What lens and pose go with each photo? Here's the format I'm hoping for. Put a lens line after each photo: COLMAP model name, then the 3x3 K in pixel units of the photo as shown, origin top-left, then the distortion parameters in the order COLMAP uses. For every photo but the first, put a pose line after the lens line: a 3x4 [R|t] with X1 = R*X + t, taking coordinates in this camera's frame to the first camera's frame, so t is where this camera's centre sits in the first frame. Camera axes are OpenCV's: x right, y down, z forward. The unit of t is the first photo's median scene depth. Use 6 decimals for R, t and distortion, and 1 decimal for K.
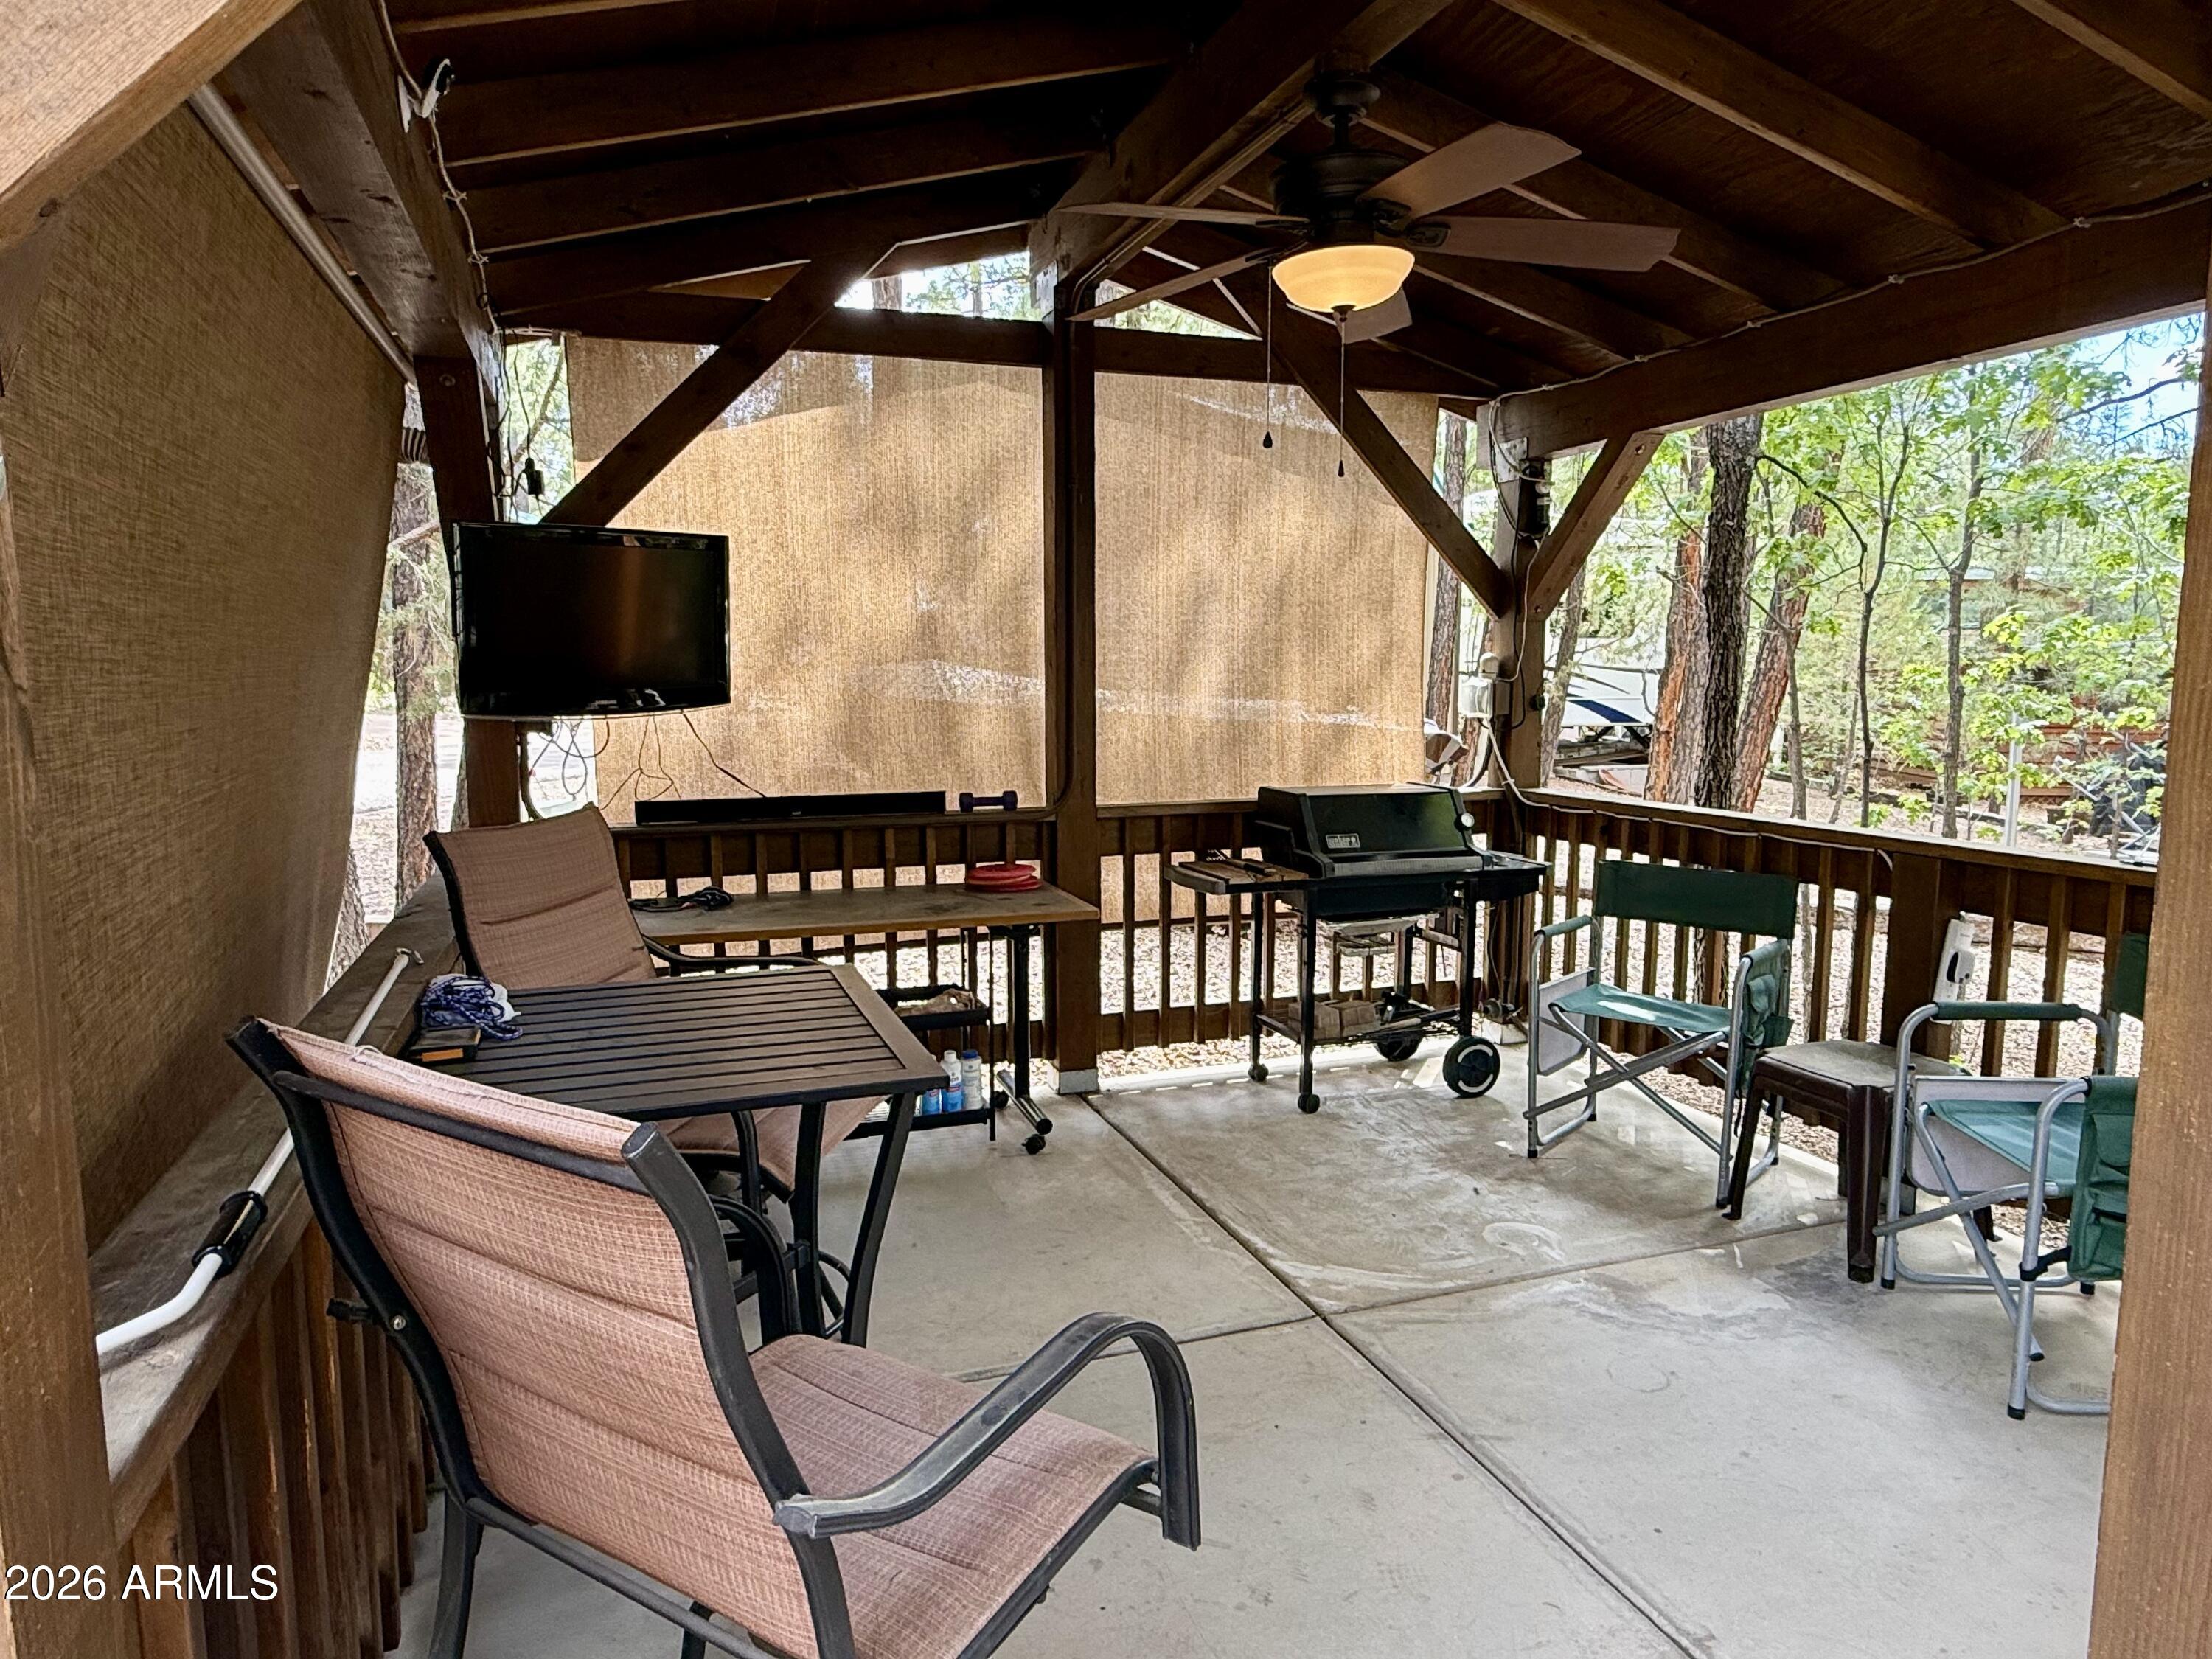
lens RADIAL K [[1349.6, 0, 1090.7], [0, 1349.6, 826.5], [0, 0, 1]] dist [0.002204, 0.001471]
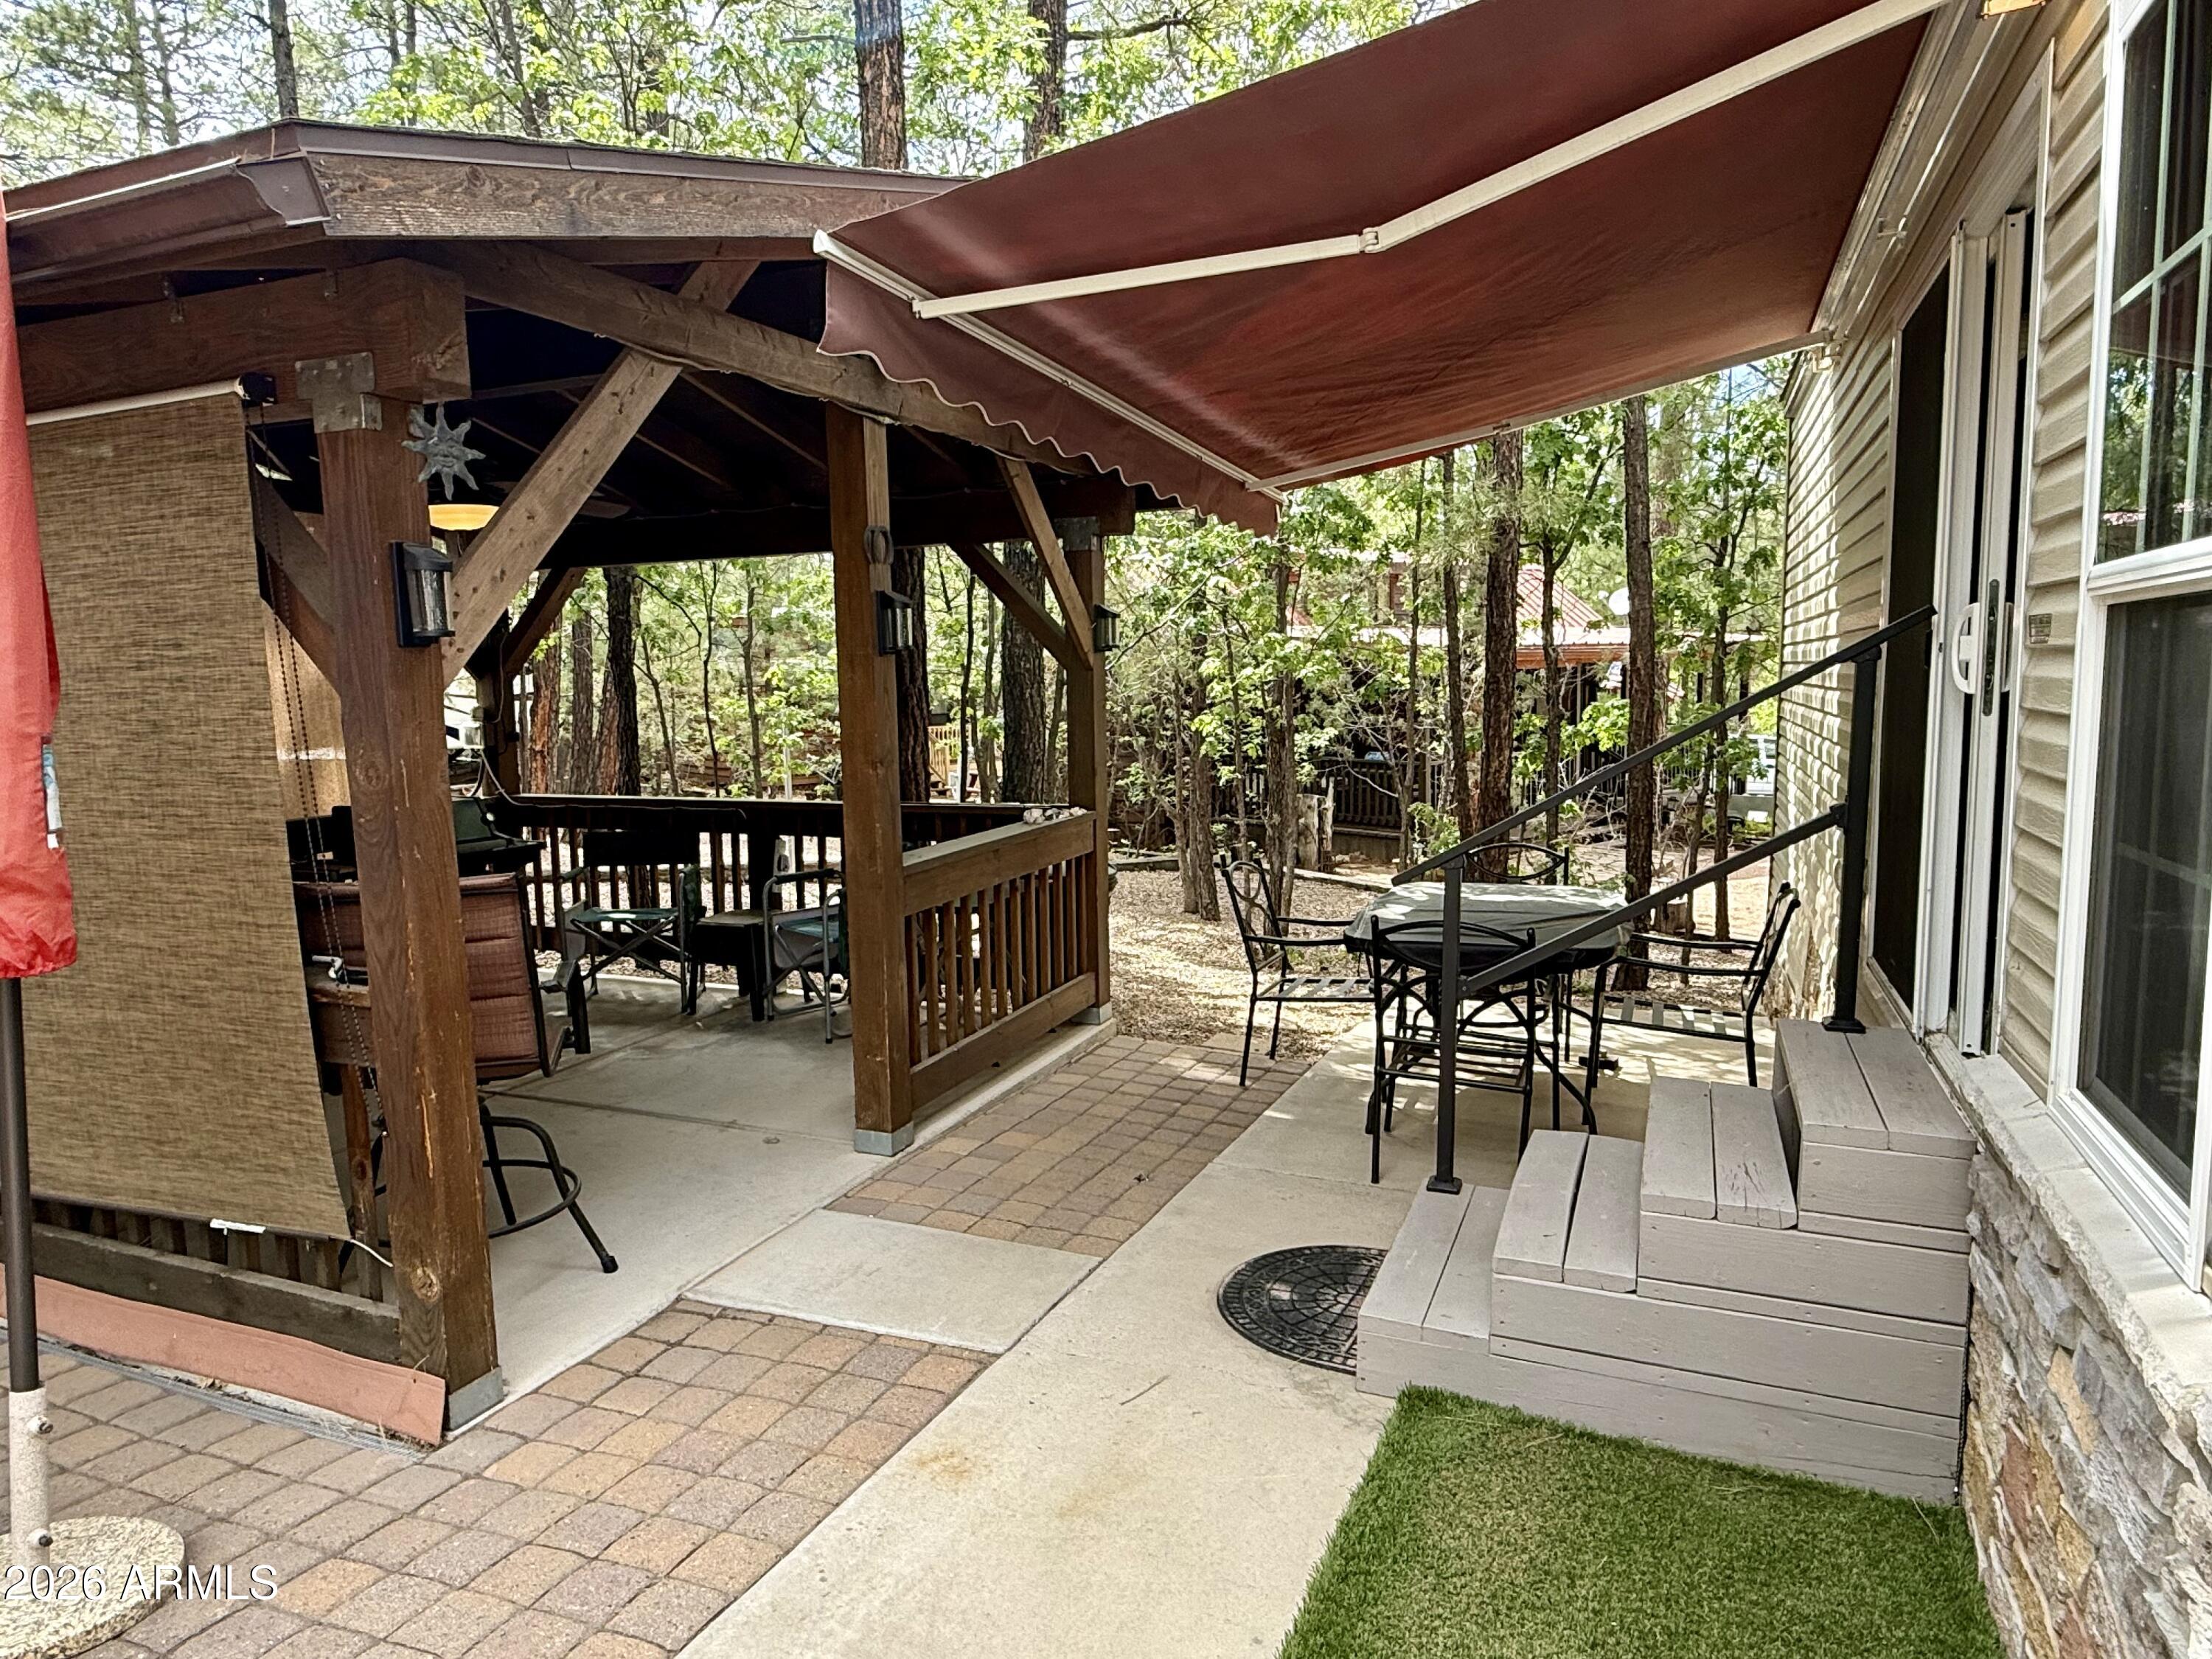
lens RADIAL K [[1349.6, 0, 1090.7], [0, 1349.6, 826.5], [0, 0, 1]] dist [0.002204, 0.001471]
pose [[0.675078, -0.095411, 0.731550, -0.478279], [0.105827, 0.993871, 0.031965, 0.038436], [-0.730116, 0.055839, 0.681038, -0.657857]]
